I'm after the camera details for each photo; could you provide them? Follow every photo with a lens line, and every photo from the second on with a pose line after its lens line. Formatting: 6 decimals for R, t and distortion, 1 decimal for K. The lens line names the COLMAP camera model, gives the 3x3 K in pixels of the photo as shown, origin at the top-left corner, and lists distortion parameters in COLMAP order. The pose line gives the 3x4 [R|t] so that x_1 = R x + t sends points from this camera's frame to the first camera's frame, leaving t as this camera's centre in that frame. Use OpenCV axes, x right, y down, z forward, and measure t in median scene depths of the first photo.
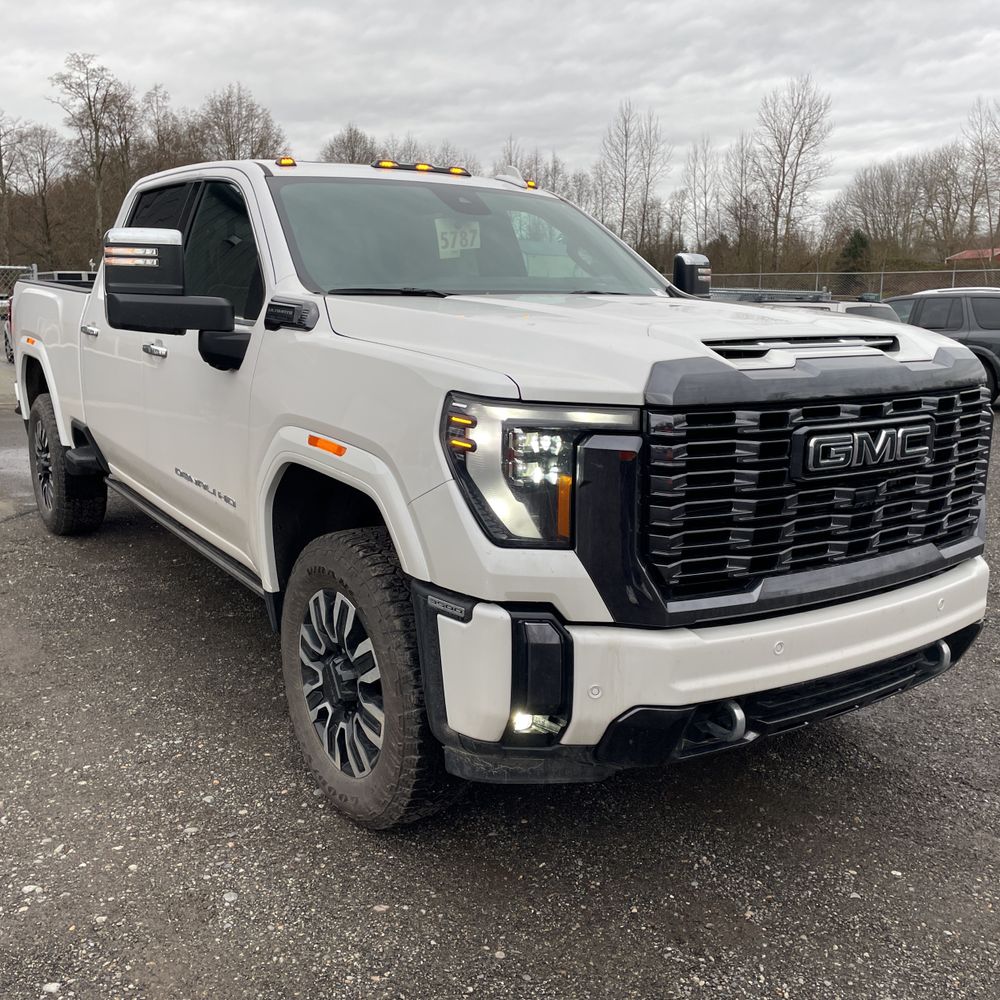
lens RADIAL K [[991.9, 0, 486.8], [0, 991.9, 516.1], [0, 0, 1]] dist [0.112990, -0.144858]
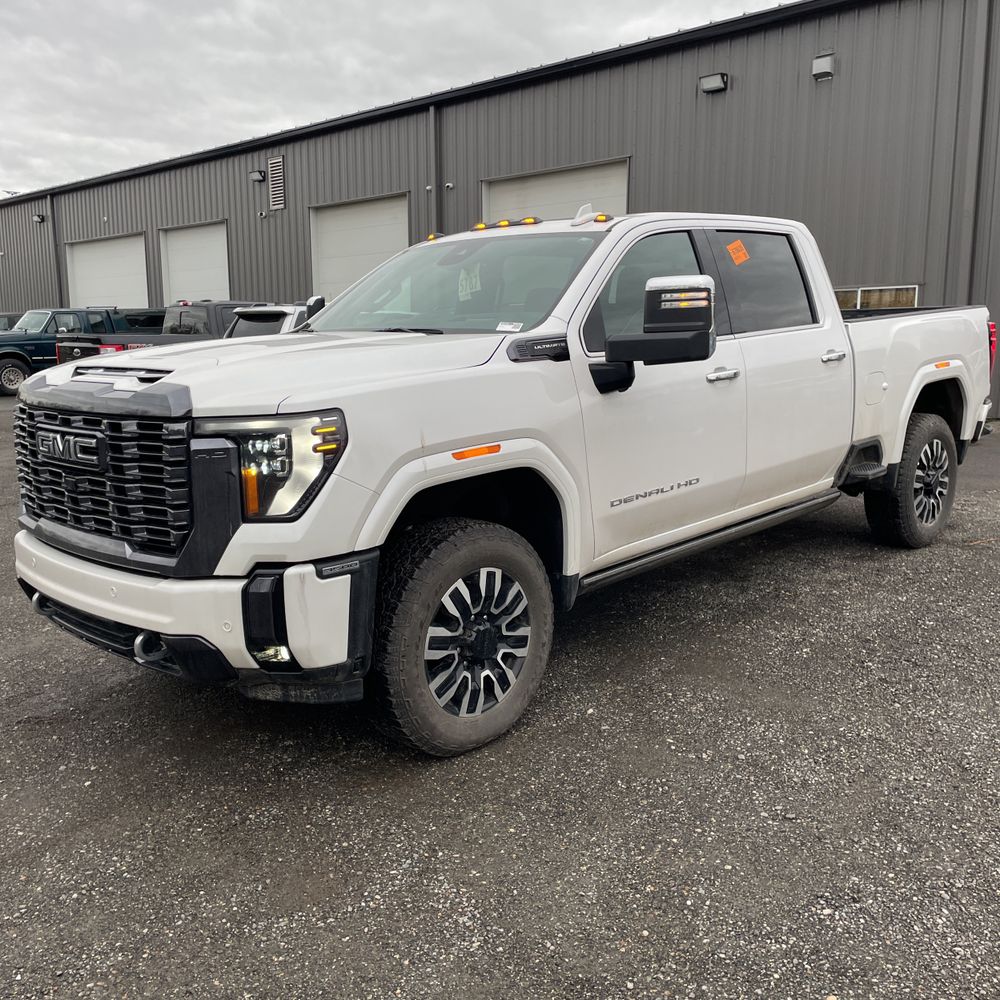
lens RADIAL K [[995.6, 0, 508.4], [0, 995.6, 510.2], [0, 0, 1]] dist [0.103849, -0.142082]
pose [[0.195378, 0.168280, -0.966183, 1.447657], [-0.188284, 0.973279, 0.131442, -0.218700], [0.962485, 0.156236, 0.221842, 1.001065]]
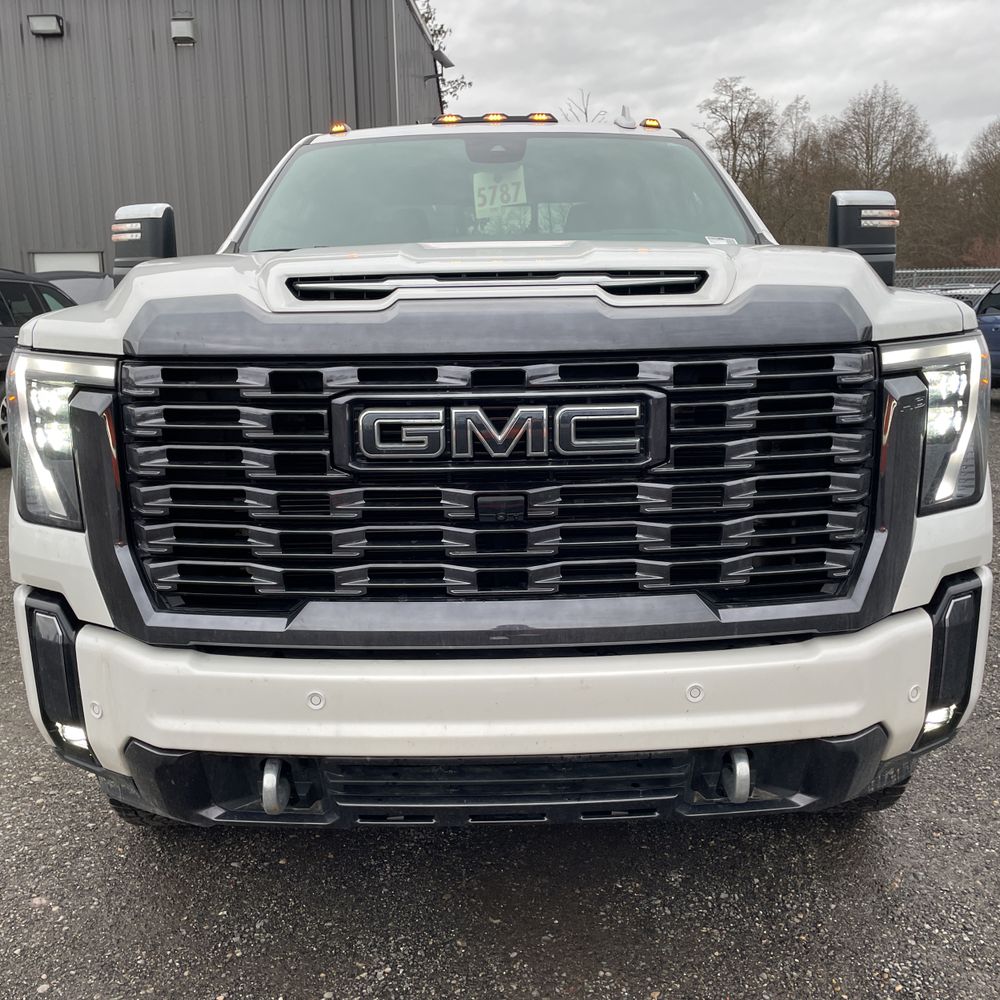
lens RADIAL K [[995.6, 0, 508.4], [0, 995.6, 510.2], [0, 0, 1]] dist [0.103849, -0.142082]
pose [[0.832172, 0.085025, -0.547961, 0.584671], [-0.093511, 0.995540, 0.012462, -0.019276], [0.546577, 0.040870, 0.836411, 0.349069]]
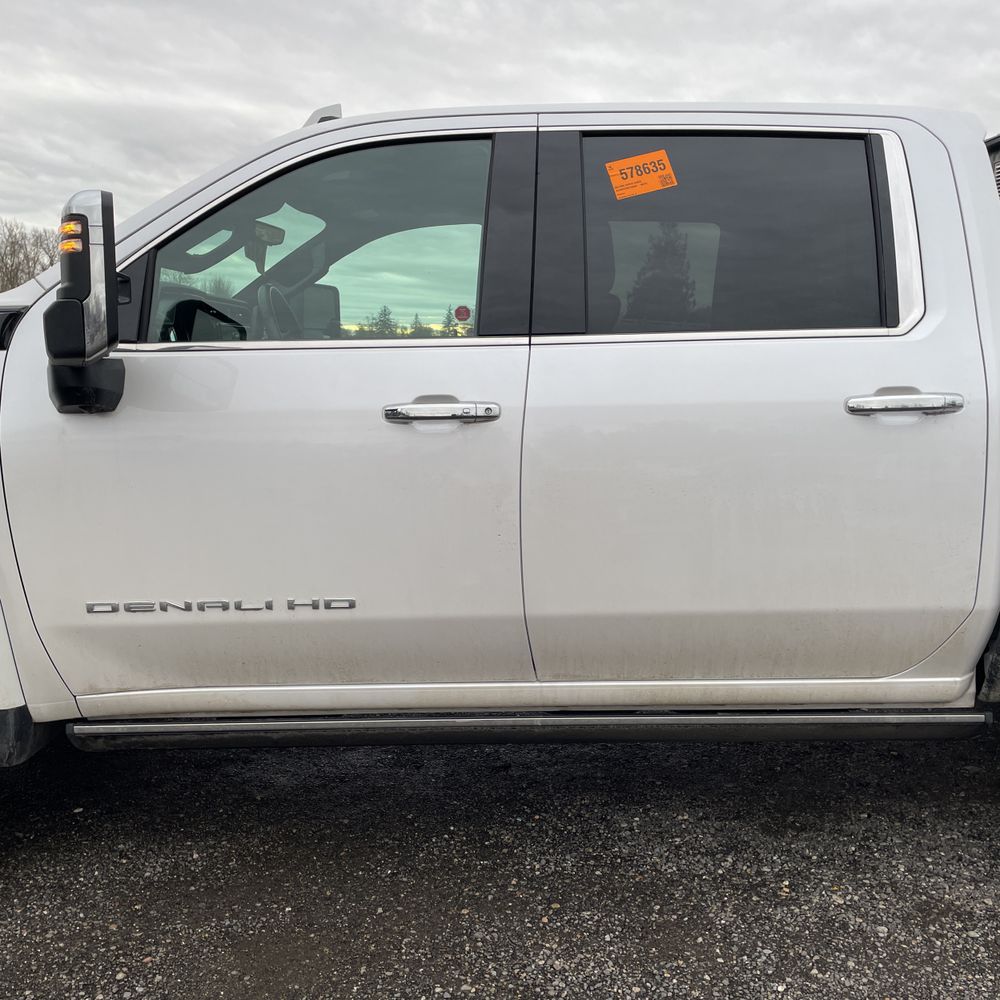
lens RADIAL K [[991.9, 0, 486.8], [0, 991.9, 516.1], [0, 0, 1]] dist [0.112990, -0.144858]
pose [[-0.550877, 0.113654, -0.826812, 0.686177], [-0.206728, 0.941229, 0.267118, -0.401819], [0.808578, 0.318075, -0.495005, 1.979057]]
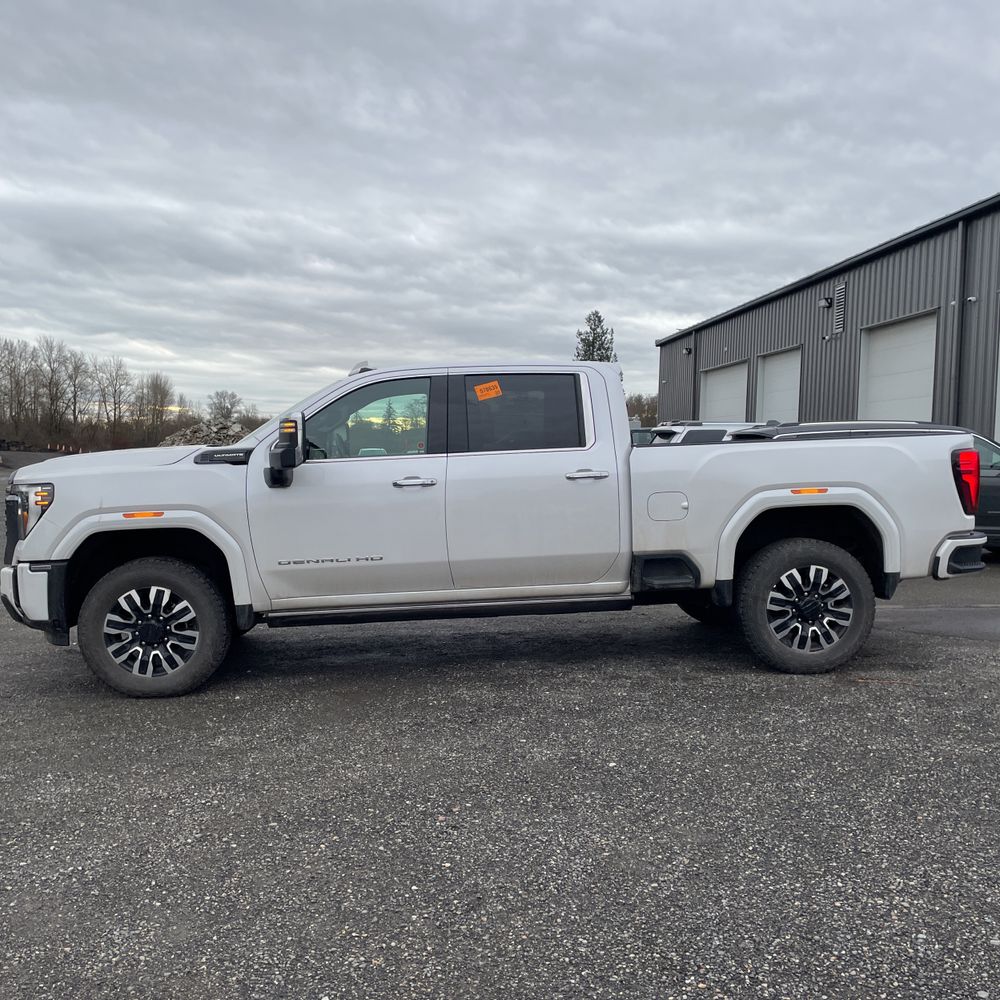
lens RADIAL K [[1006.2, 0, 500.8], [0, 1006.2, 522.4], [0, 0, 1]] dist [0.103205, -0.175274]
pose [[-0.491732, 0.057588, -0.868840, 1.682689], [-0.187645, 0.967358, 0.170318, -0.557159], [0.850287, 0.246784, -0.464875, 2.617756]]
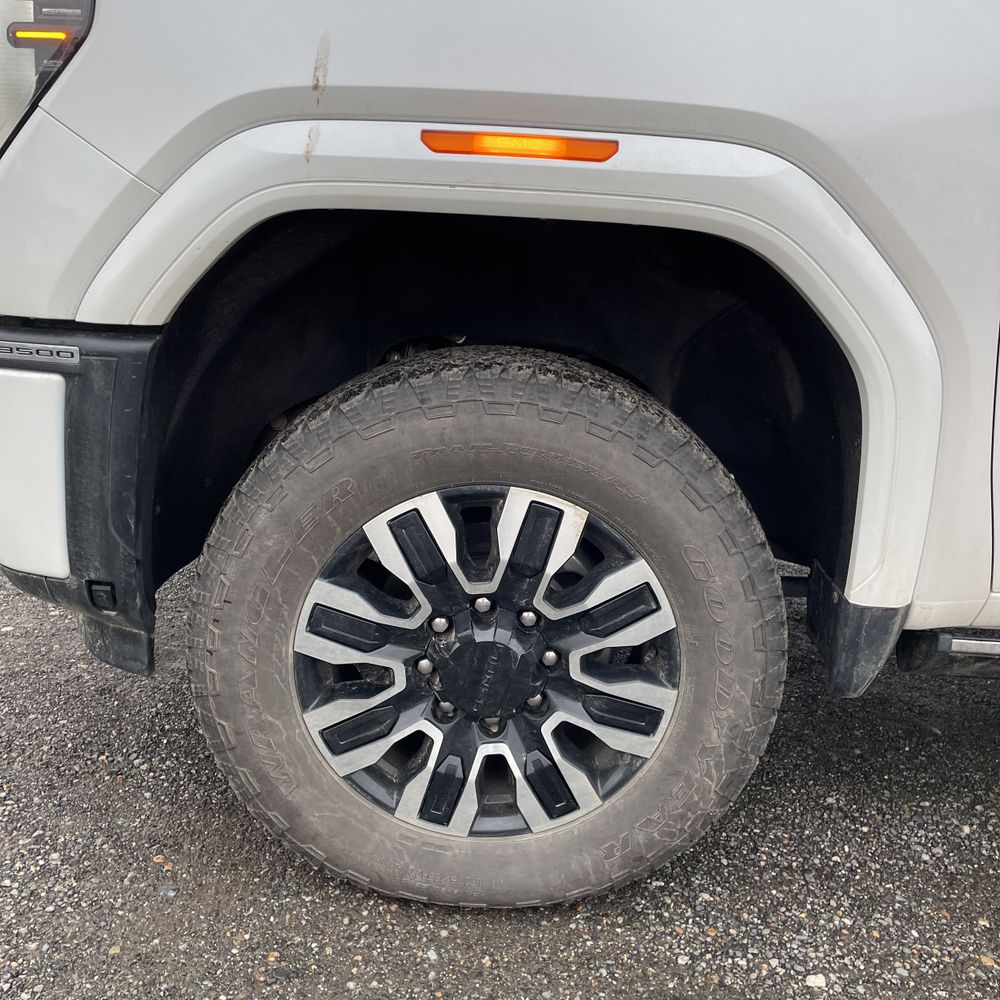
lens RADIAL K [[1024.4, 0, 514.1], [0, 1024.4, 496.6], [0, 0, 1]] dist [0.122448, -0.189058]
pose [[-0.572258, 0.183120, -0.799367, 0.719027], [-0.268514, 0.879179, 0.393630, -0.167974], [0.774868, 0.439899, -0.453947, 1.424909]]
